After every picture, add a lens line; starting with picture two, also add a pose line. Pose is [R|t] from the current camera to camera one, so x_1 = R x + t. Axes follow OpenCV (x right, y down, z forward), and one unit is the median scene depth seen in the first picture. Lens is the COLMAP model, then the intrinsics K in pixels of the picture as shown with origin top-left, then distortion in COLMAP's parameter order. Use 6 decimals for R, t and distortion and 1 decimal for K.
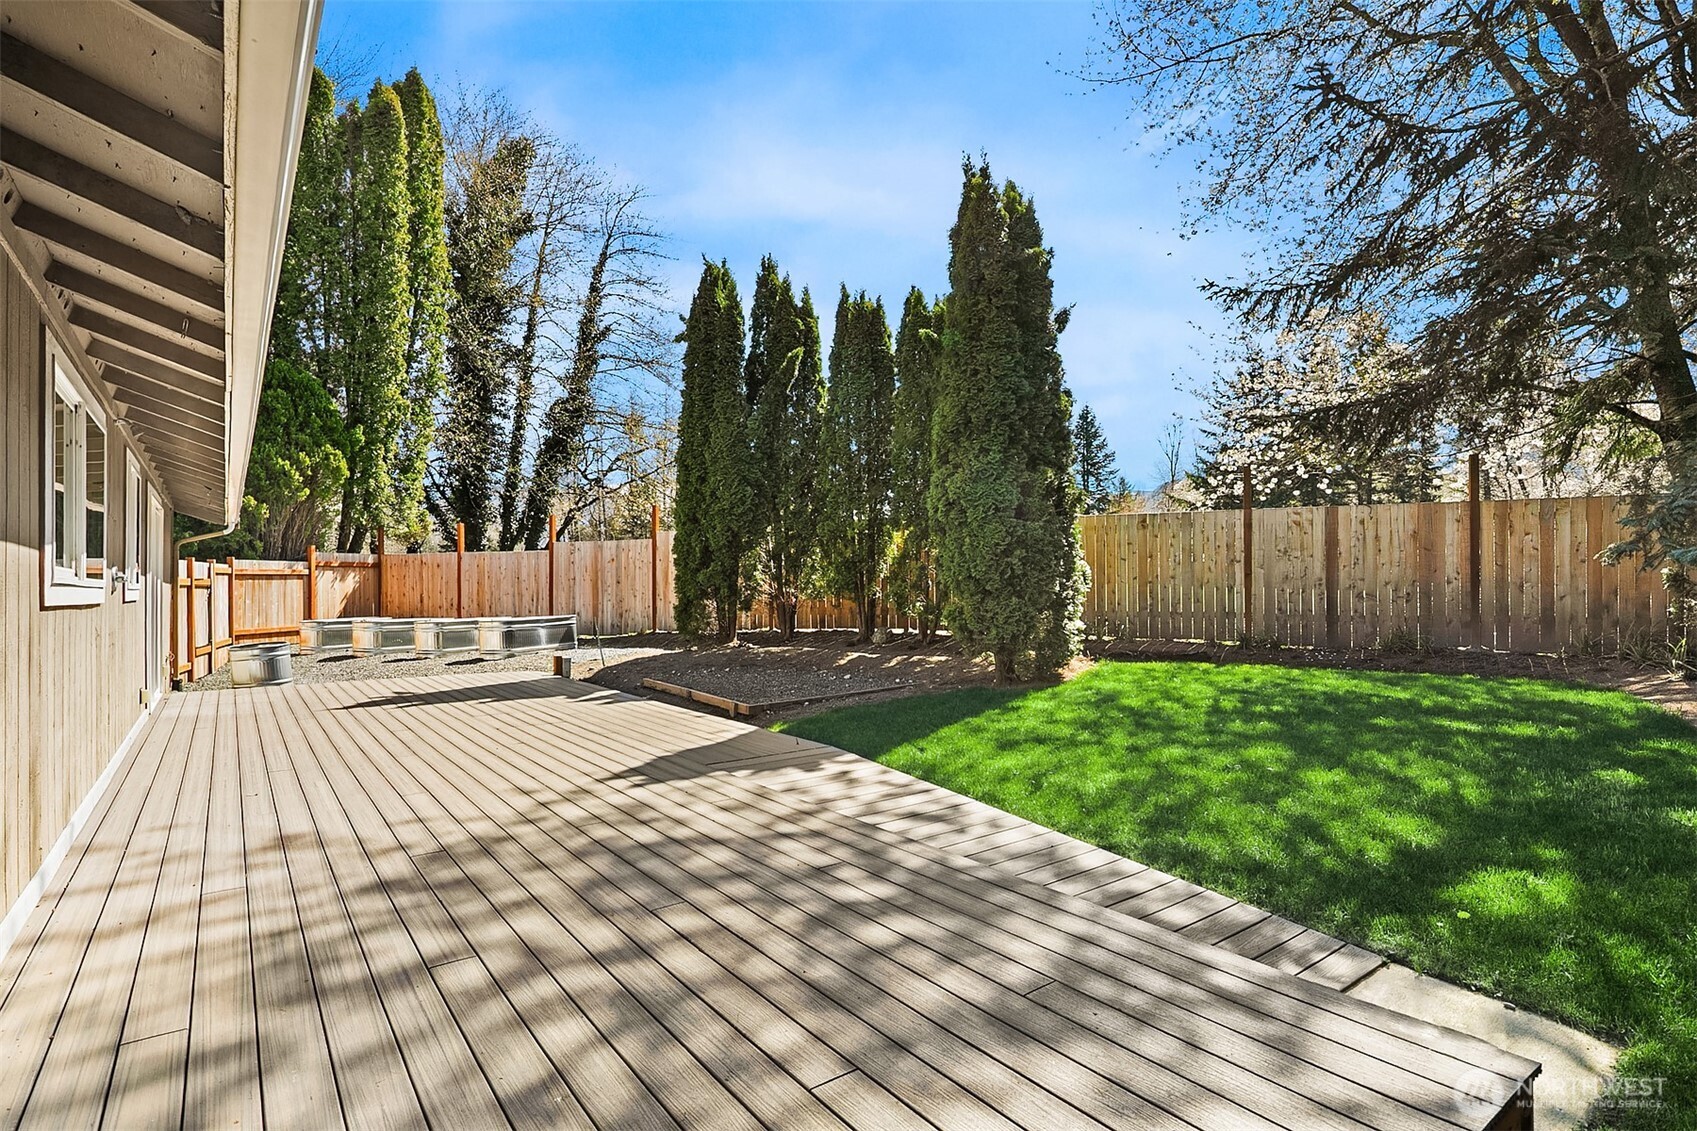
lens RADIAL K [[845.6, 0, 848.5], [0, 845.6, 565.5], [0, 0, 1]] dist [-0.003482, -0.000691]
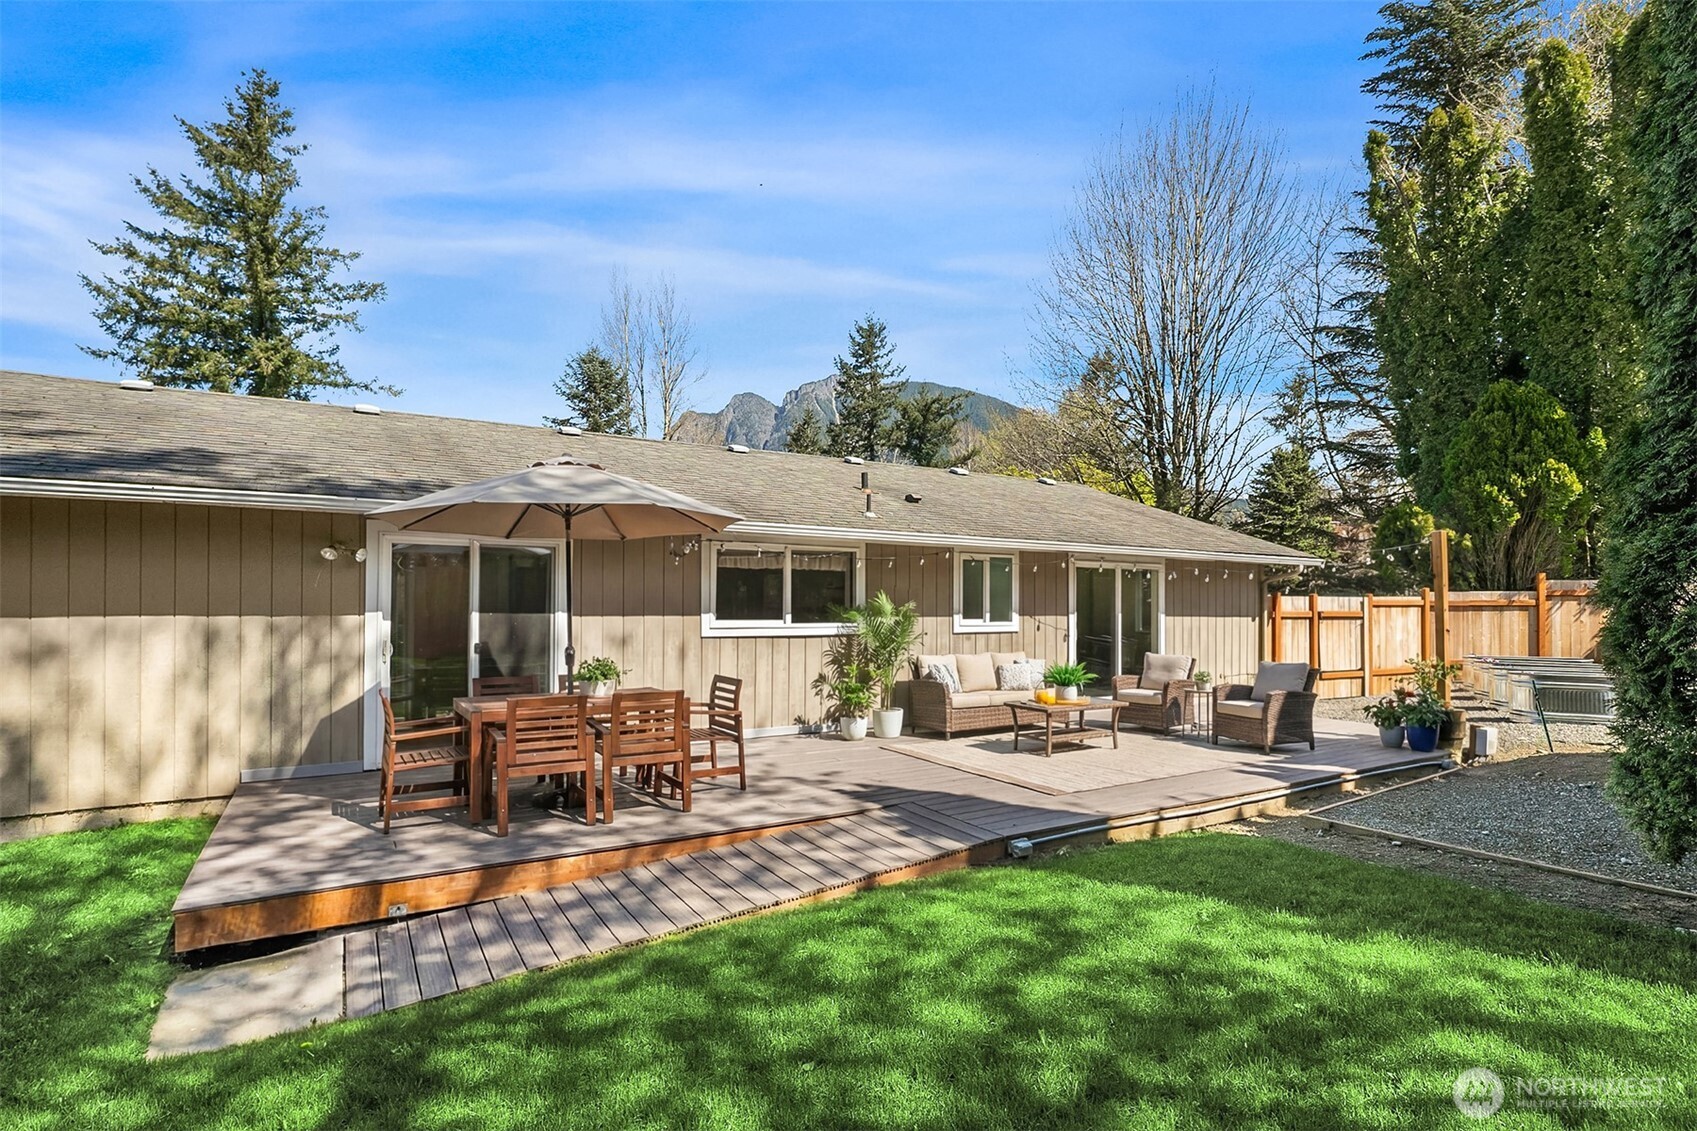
lens RADIAL K [[830.5, 0, 844.1], [0, 830.5, 590.5], [0, 0, 1]] dist [-0.001244, -0.000180]
pose [[-0.088165, 0.001016, -0.996105, 0.323798], [0.017844, 0.999841, -0.000560, -0.018587], [0.995946, -0.017824, -0.088169, 0.341109]]
